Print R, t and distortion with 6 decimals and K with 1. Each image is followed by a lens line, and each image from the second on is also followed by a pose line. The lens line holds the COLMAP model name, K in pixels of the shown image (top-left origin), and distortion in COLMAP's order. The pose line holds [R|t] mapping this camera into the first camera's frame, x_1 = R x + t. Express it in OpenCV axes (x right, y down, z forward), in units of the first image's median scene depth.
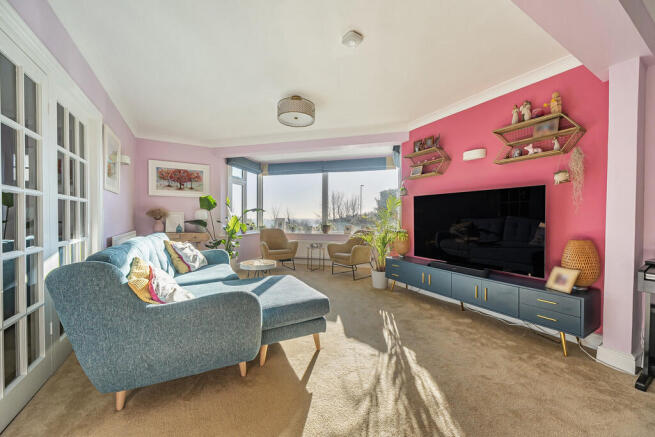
lens RADIAL K [[247.1, 0, 327.5], [0, 247.1, 218.5], [0, 0, 1]] dist [-0.010607, 0.000051]
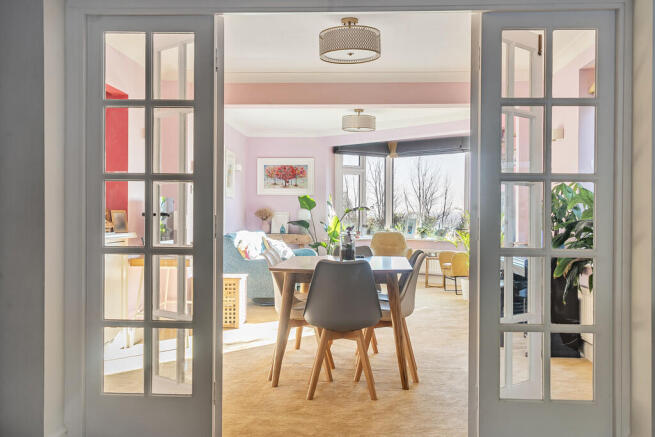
lens RADIAL K [[731.1, 0, 327.5], [0, 731.1, 218.5], [0, 0, 1]] dist [0.004104, 0.004992]
pose [[0.840167, 0.003243, -0.542318, 1.027331], [-0.002479, 0.999995, 0.002141, -0.007304], [0.542322, -0.000454, 0.840170, -1.223366]]
